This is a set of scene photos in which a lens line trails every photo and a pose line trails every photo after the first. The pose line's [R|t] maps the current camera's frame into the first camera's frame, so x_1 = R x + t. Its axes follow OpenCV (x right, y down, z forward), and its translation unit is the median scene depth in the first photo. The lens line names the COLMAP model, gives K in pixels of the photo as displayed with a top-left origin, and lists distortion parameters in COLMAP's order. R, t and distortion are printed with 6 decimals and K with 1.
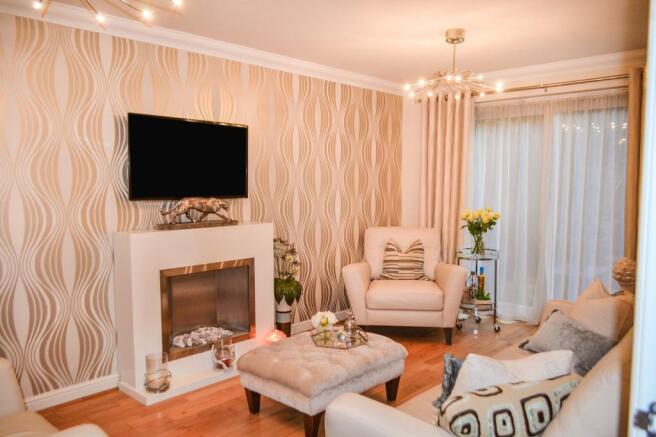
lens RADIAL K [[520.6, 0, 329.0], [0, 520.6, 219.5], [0, 0, 1]] dist [0.016827, -0.003368]
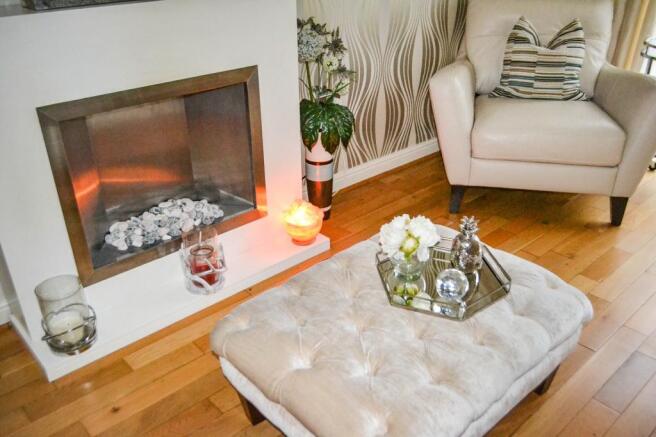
lens RADIAL K [[549.3, 0, 326.2], [0, 549.3, 220.8], [0, 0, 1]] dist [-0.025656, 0.005286]
pose [[0.996540, 0.036204, -0.074820, -0.034962], [-0.001751, 0.909099, 0.416576, -0.006808], [0.083100, -0.415004, 0.906017, 0.461935]]
